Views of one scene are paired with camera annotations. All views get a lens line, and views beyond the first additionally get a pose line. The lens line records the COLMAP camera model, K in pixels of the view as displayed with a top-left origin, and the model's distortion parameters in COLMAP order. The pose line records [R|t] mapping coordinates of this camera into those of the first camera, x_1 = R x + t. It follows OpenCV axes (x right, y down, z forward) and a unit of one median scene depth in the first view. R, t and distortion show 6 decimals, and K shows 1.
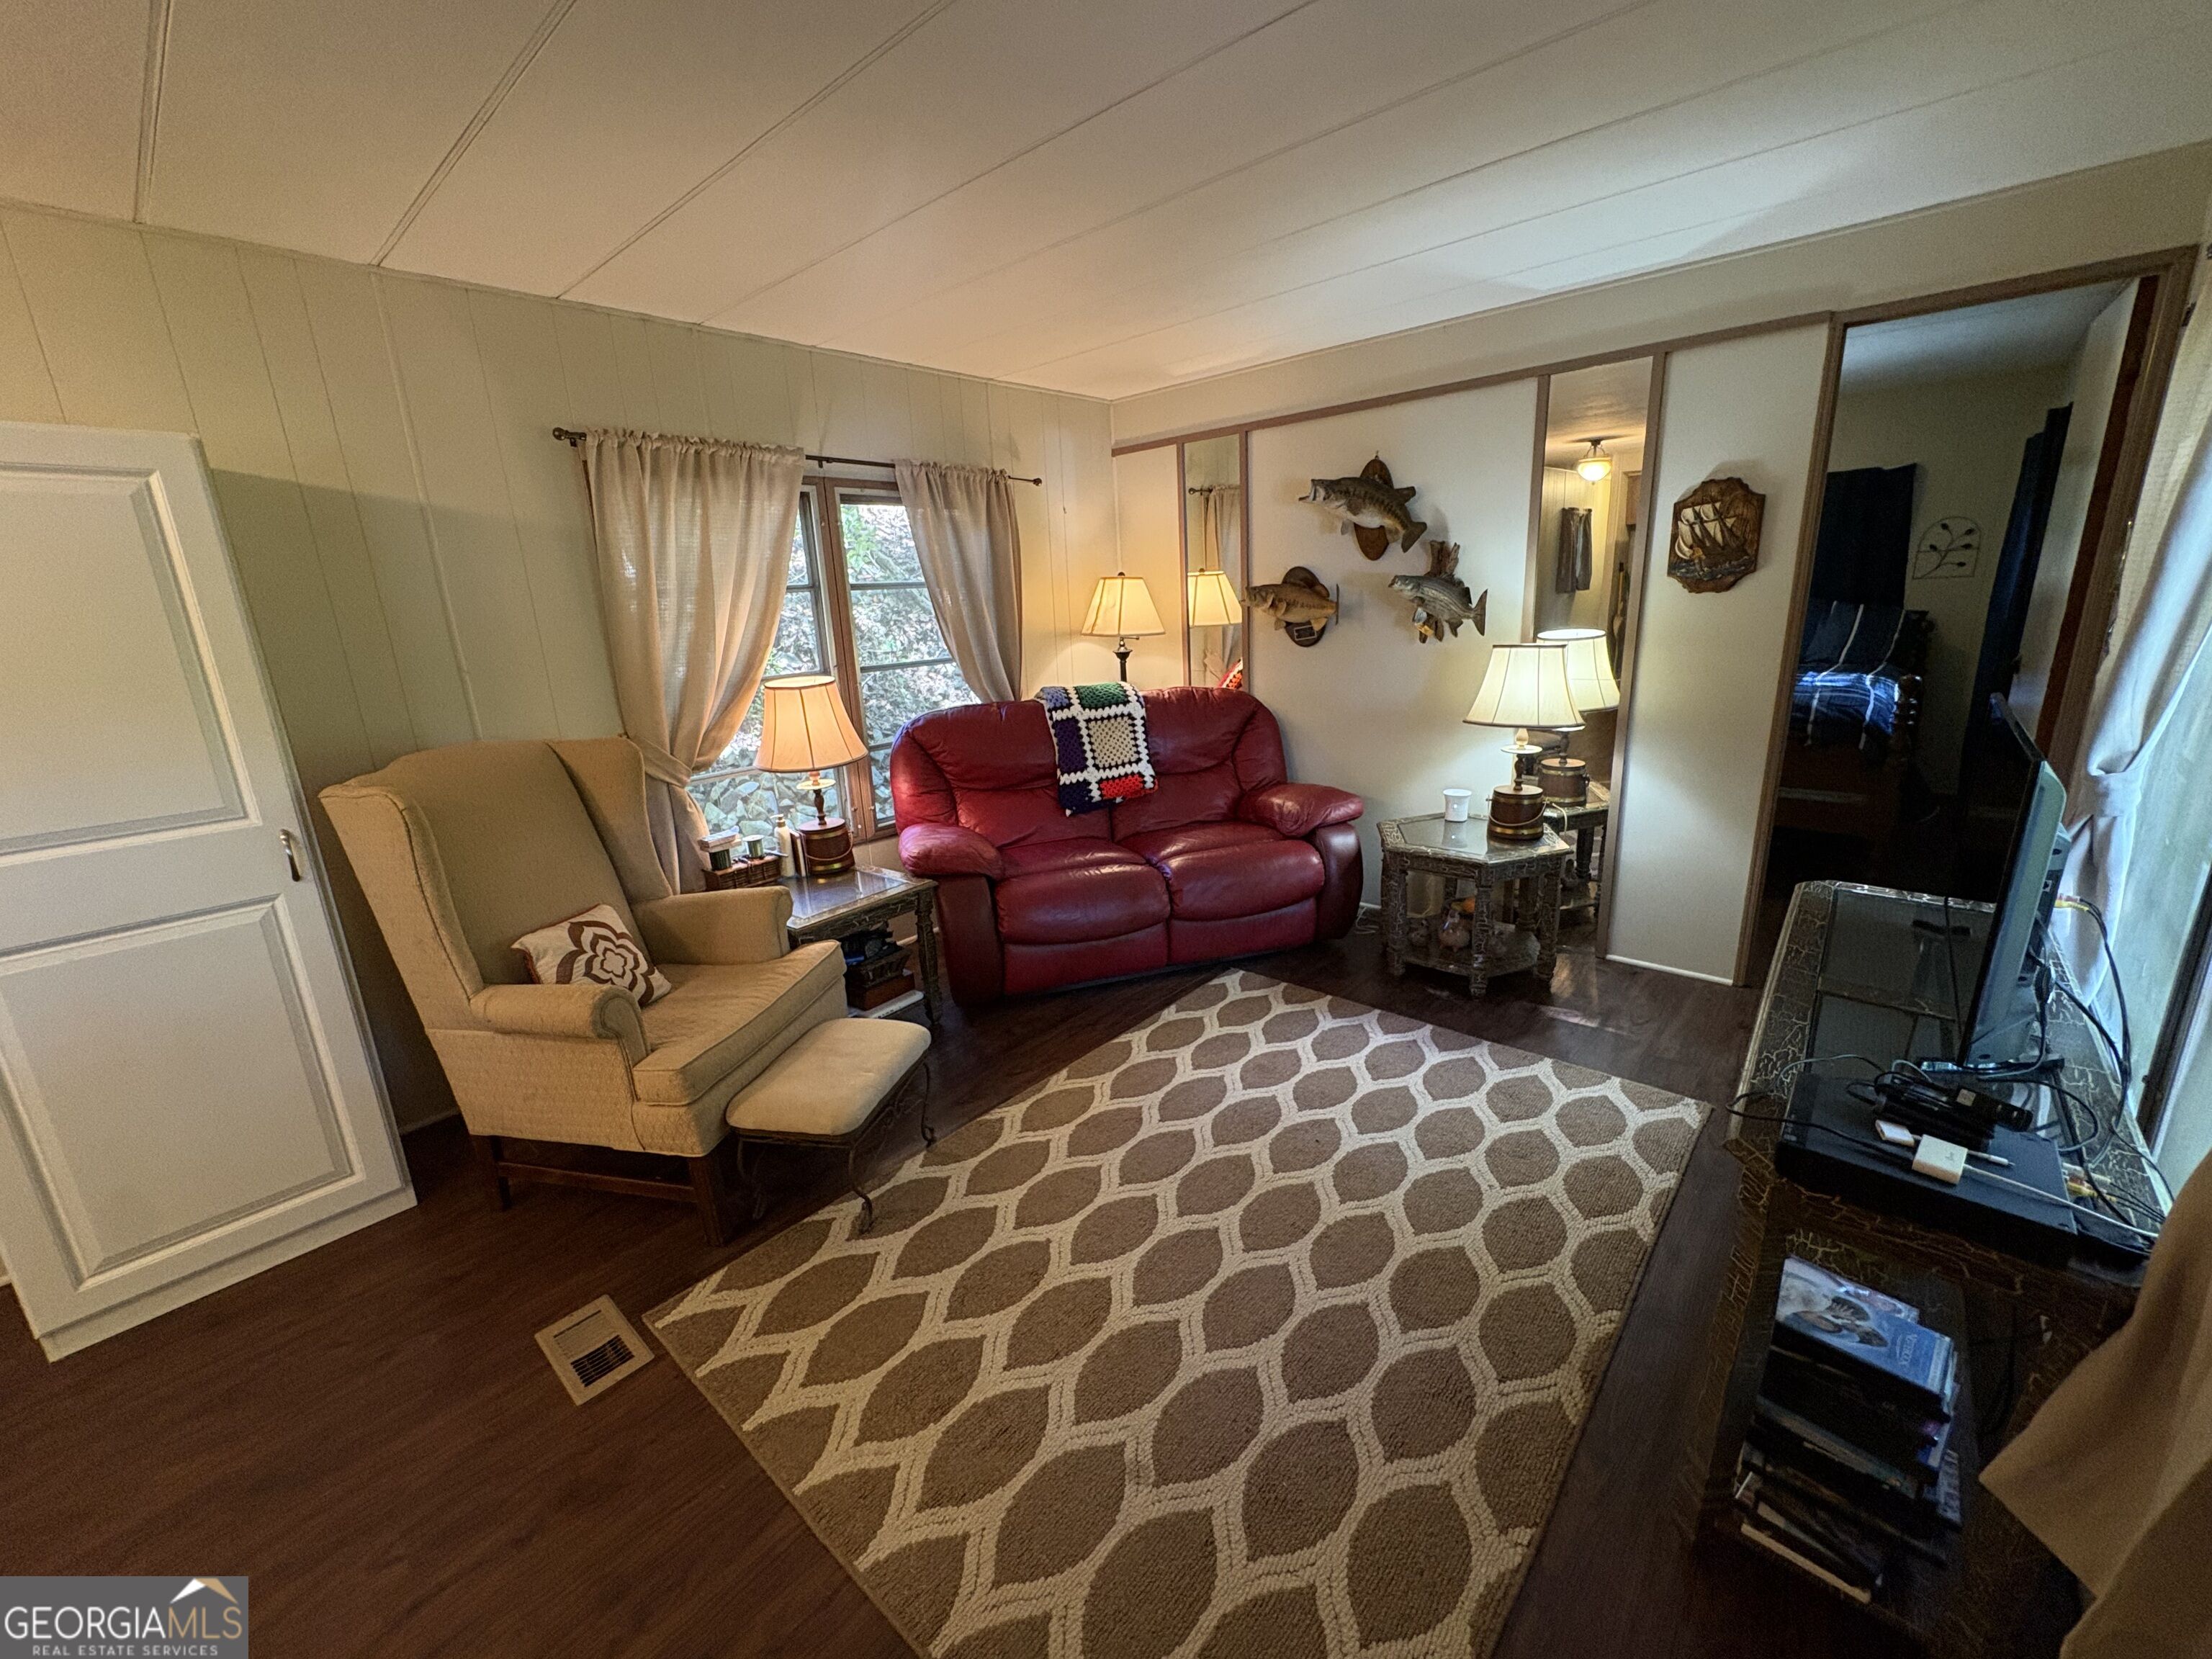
lens RADIAL K [[880.8, 0, 1106.0], [0, 880.8, 829.5], [0, 0, 1]] dist [0.002095, 0.000132]
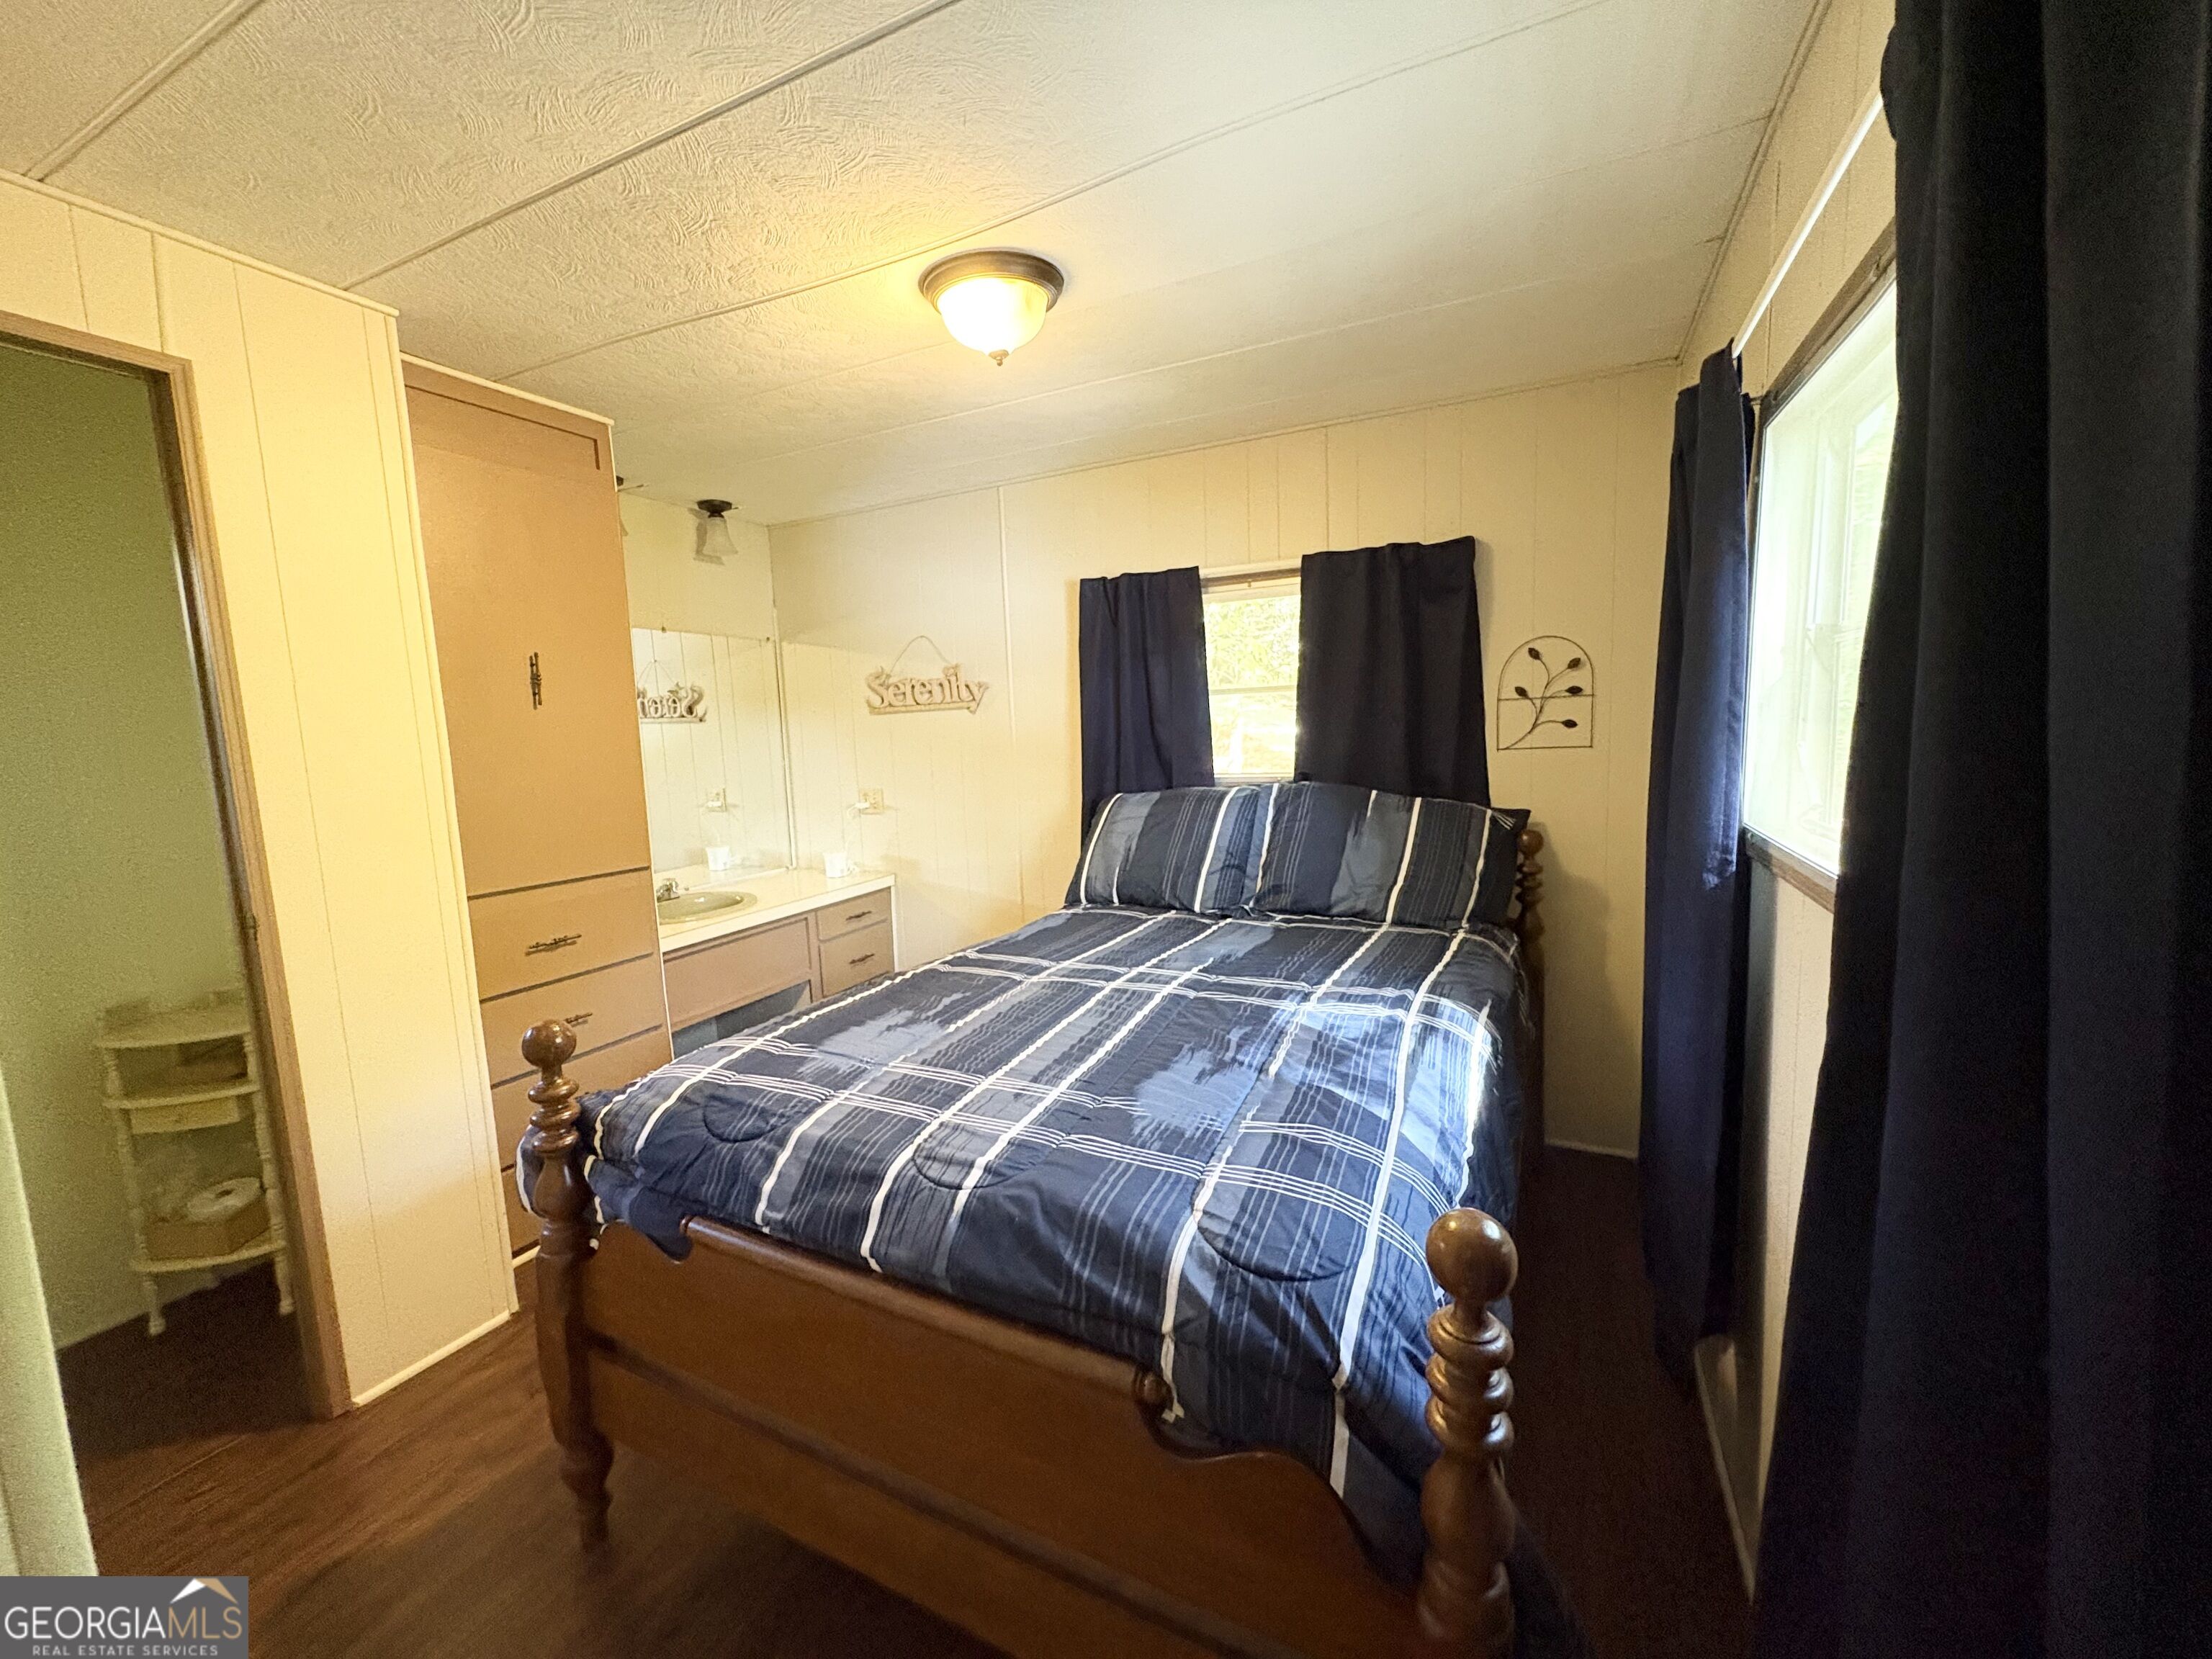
lens RADIAL K [[880.8, 0, 1106.0], [0, 880.8, 829.5], [0, 0, 1]] dist [0.002095, 0.000132]
pose [[0.962096, -0.011294, 0.272477, 0.554883], [0.055103, 0.986585, -0.153670, -0.171682], [-0.267086, 0.162860, 0.949811, 0.580704]]
